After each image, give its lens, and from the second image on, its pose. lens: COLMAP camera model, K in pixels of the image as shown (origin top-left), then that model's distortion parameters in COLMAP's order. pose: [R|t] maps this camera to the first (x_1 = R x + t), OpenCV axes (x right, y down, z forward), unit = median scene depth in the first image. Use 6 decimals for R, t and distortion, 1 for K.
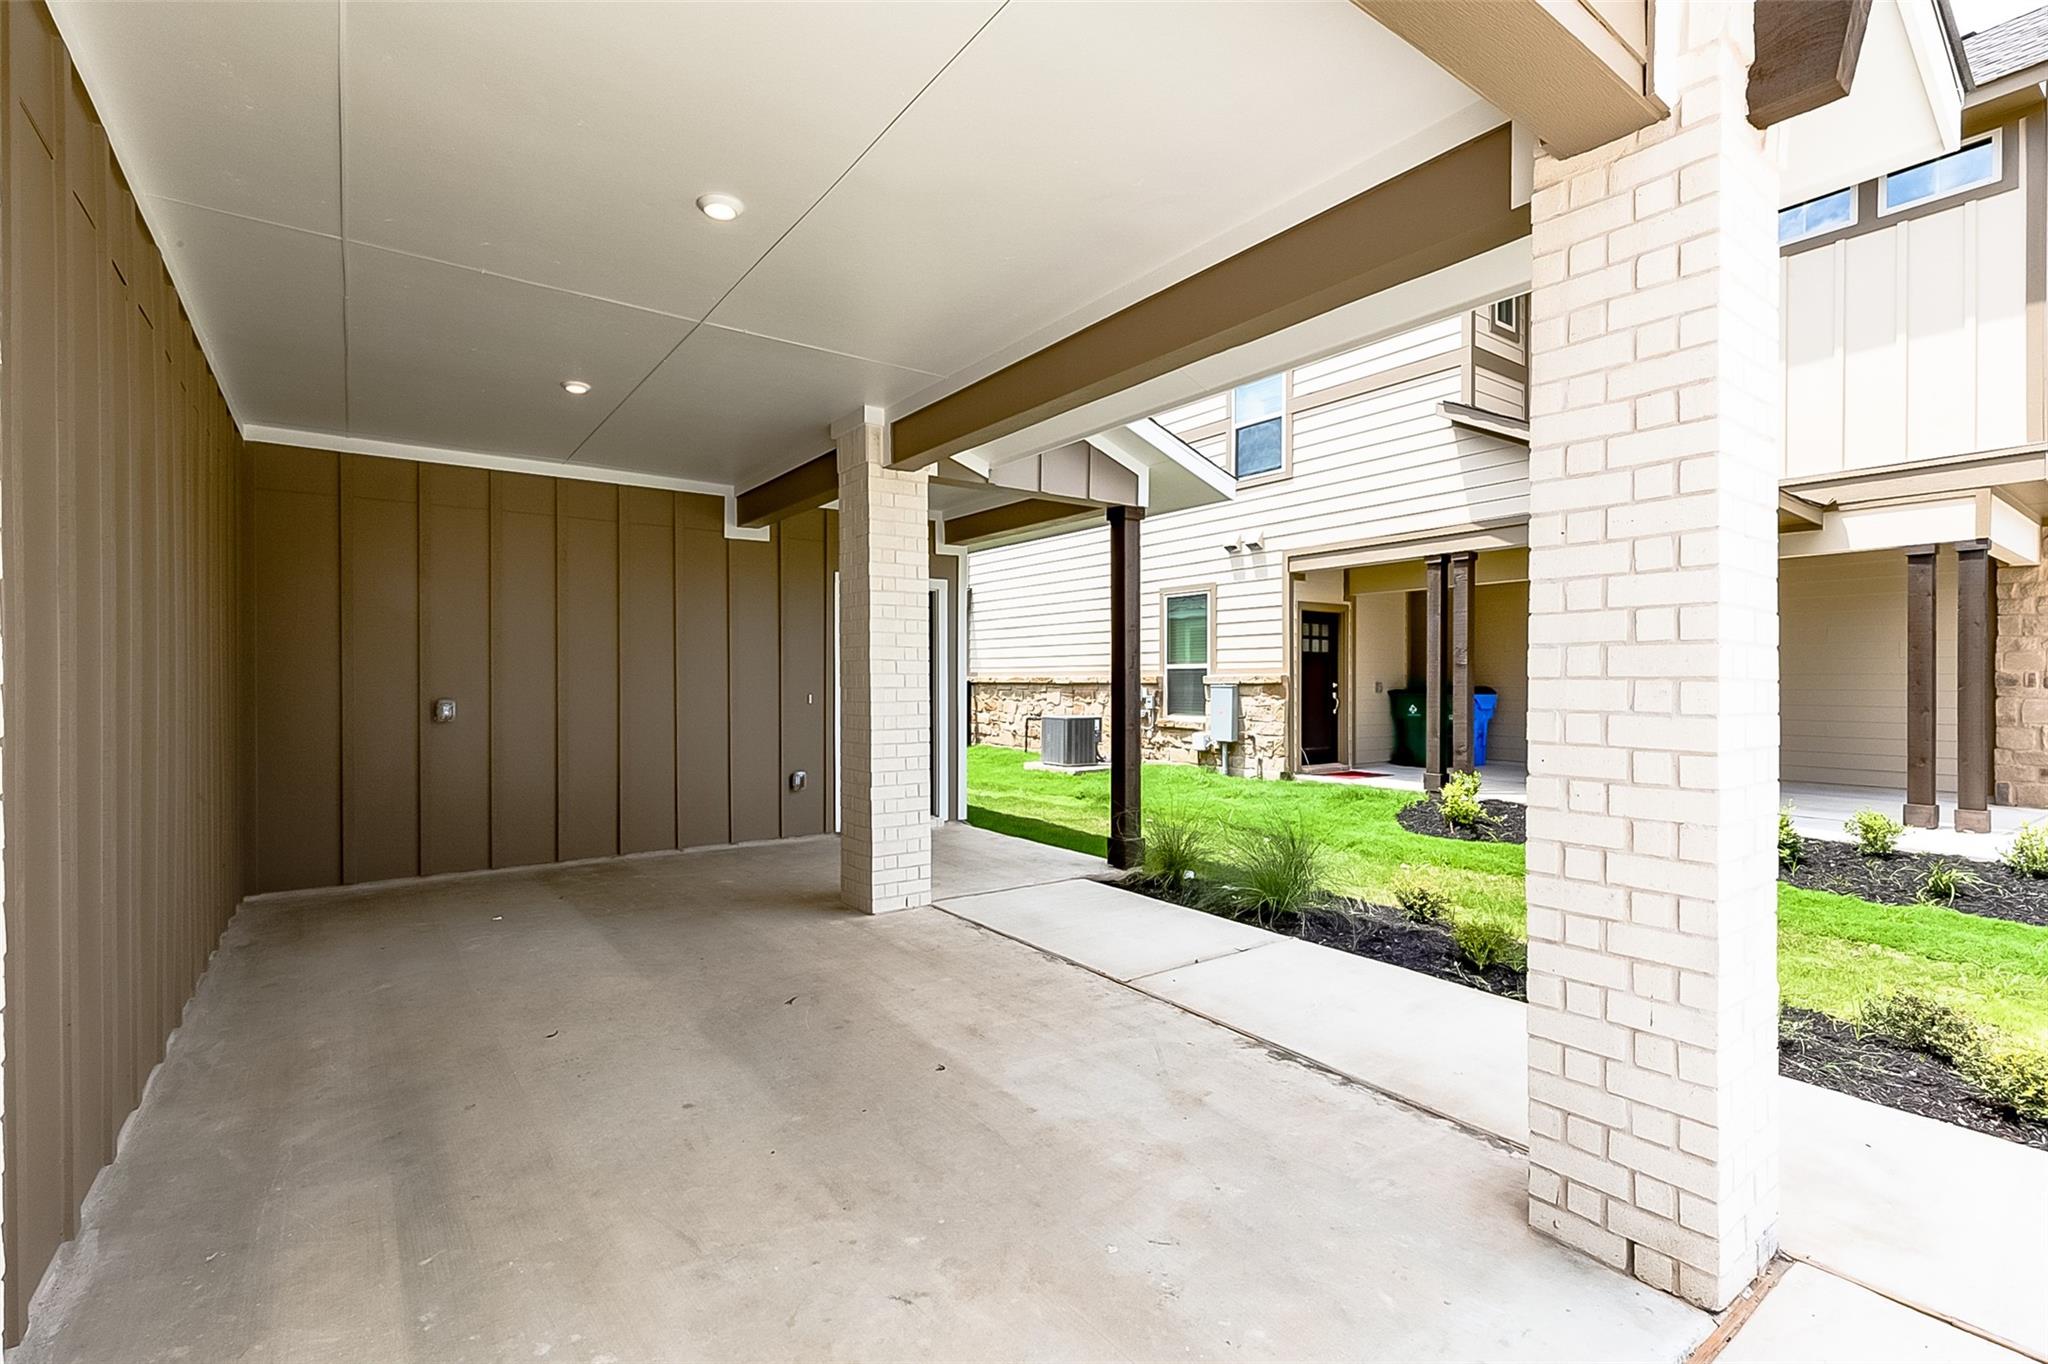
lens RADIAL K [[935.2, 0, 1020.6], [0, 935.2, 681.5], [0, 0, 1]] dist [0.000973, 0.001861]
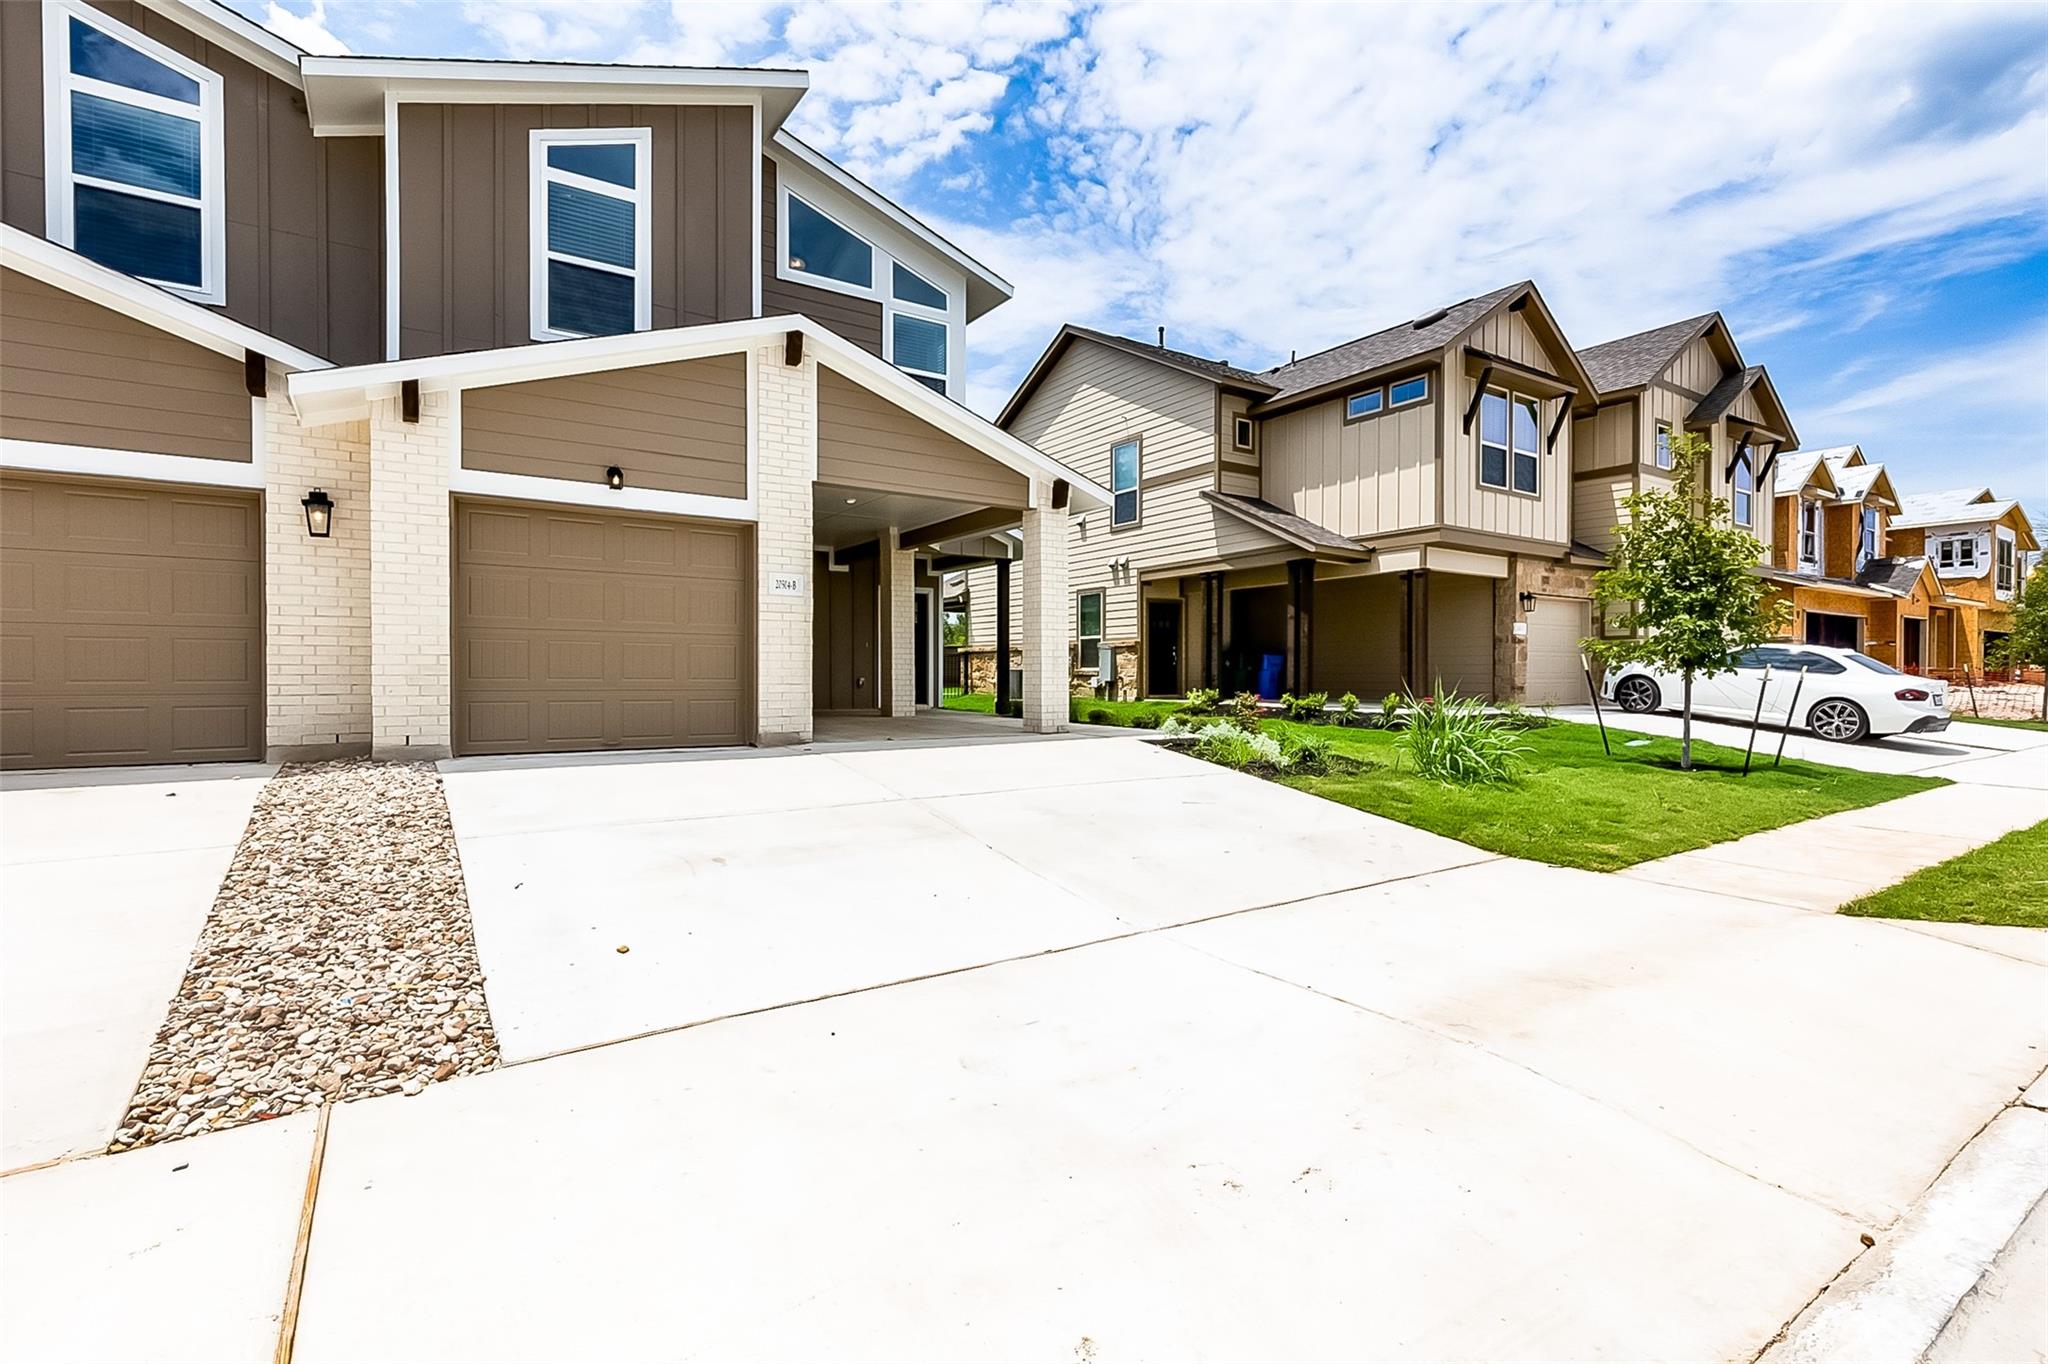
lens RADIAL K [[935.2, 0, 1025.2], [0, 935.2, 683.7], [0, 0, 1]] dist [0.000973, 0.001861]
pose [[0.999271, 0.001190, -0.038151, 0.140185], [-0.000893, 0.999969, 0.007800, 0.058122], [0.038159, -0.007760, 0.999242, -0.721429]]
